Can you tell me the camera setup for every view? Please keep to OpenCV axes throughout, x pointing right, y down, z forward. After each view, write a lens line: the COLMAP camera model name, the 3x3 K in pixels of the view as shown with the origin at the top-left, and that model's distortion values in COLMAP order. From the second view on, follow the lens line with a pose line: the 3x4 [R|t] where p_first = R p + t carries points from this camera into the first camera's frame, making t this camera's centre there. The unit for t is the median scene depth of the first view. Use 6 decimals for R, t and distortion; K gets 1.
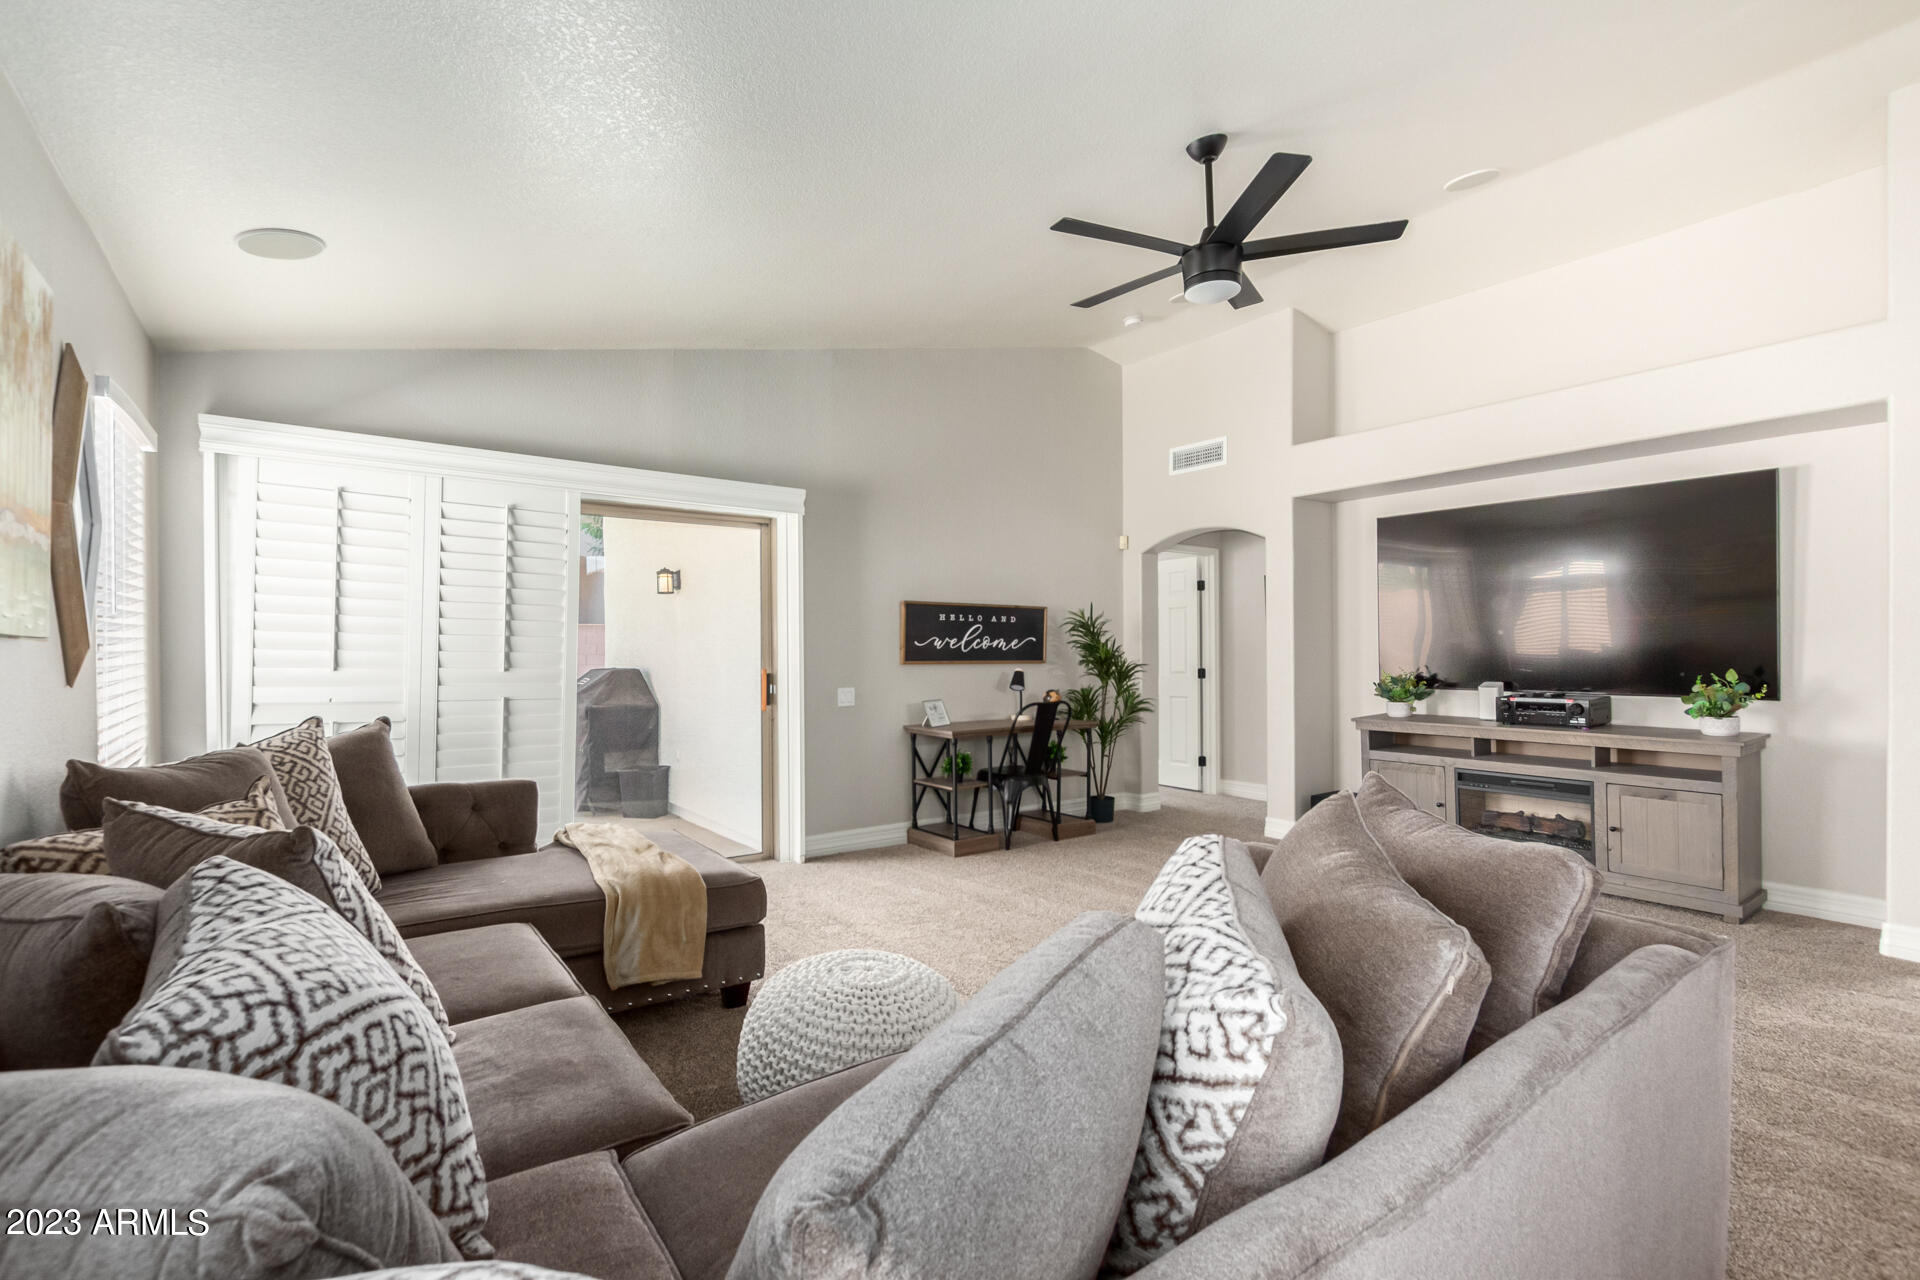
lens RADIAL K [[883.2, 0, 958.3], [0, 883.2, 641.2], [0, 0, 1]] dist [0.000994, -0.001274]
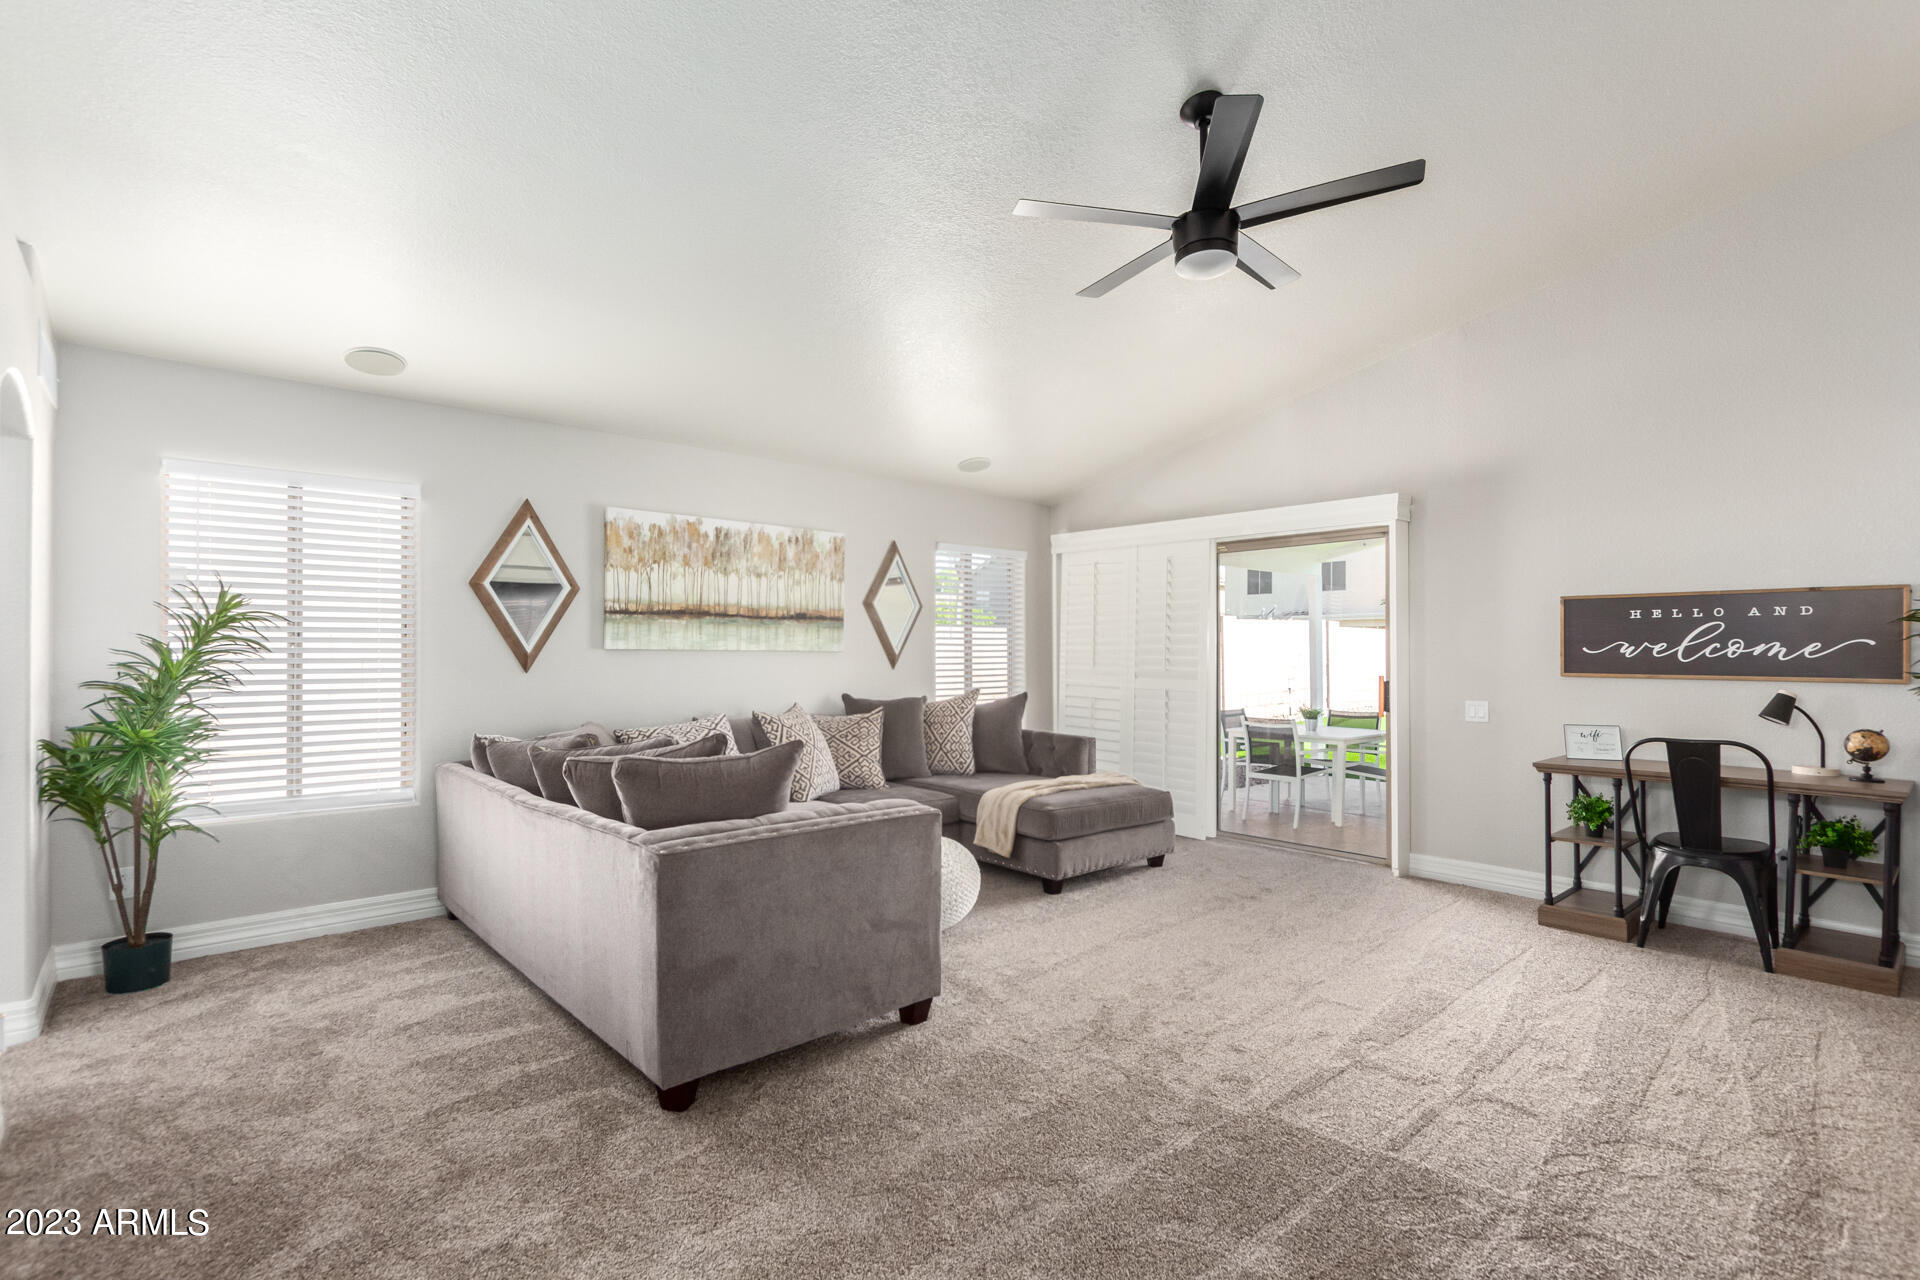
lens RADIAL K [[883.2, 0, 961.2], [0, 883.2, 646.2], [0, 0, 1]] dist [0.000994, -0.001274]
pose [[0.105079, -0.011704, -0.994395, 0.639144], [0.004821, 0.999925, -0.011260, 0.004758], [0.994452, -0.003611, 0.105127, 0.363639]]
